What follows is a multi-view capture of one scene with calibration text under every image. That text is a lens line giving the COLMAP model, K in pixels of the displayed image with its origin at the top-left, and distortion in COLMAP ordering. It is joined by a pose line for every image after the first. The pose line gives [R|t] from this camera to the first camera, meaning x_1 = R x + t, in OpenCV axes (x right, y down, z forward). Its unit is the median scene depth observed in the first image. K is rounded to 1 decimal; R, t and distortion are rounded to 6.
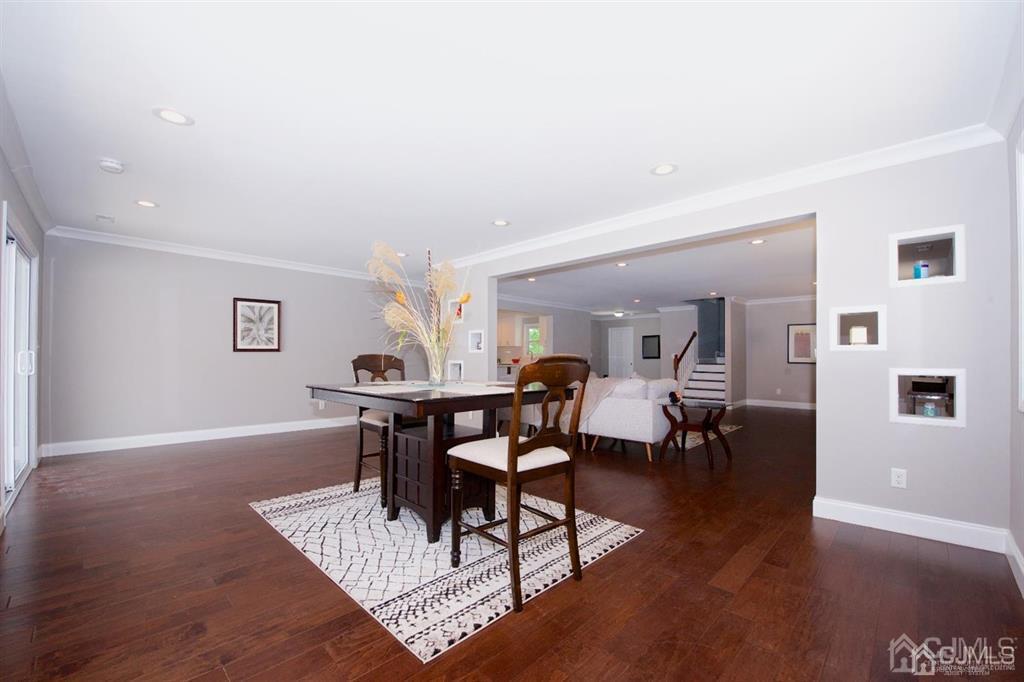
lens RADIAL K [[417.4, 0, 512.8], [0, 417.4, 350.2], [0, 0, 1]] dist [-0.000571, -0.000030]
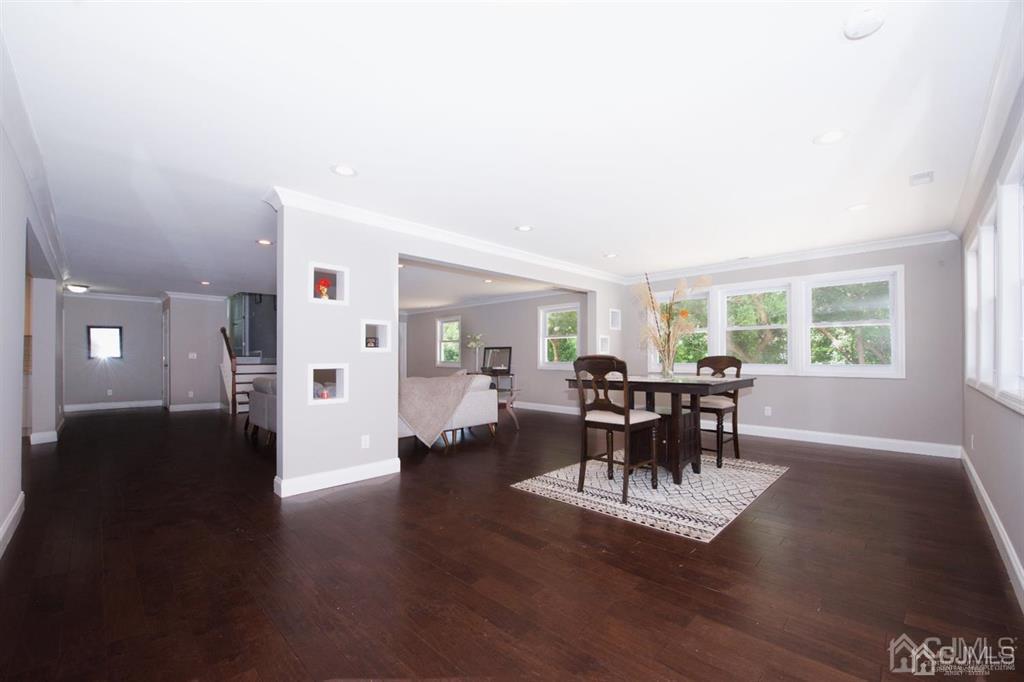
lens RADIAL K [[417.4, 0, 512.3], [0, 417.4, 351.7], [0, 0, 1]] dist [-0.000571, -0.000030]
pose [[-0.007559, 0.006281, 0.999952, -0.975661], [-0.013188, 0.999893, -0.006381, 0.008858], [-0.999884, -0.013235, -0.007476, 0.944303]]
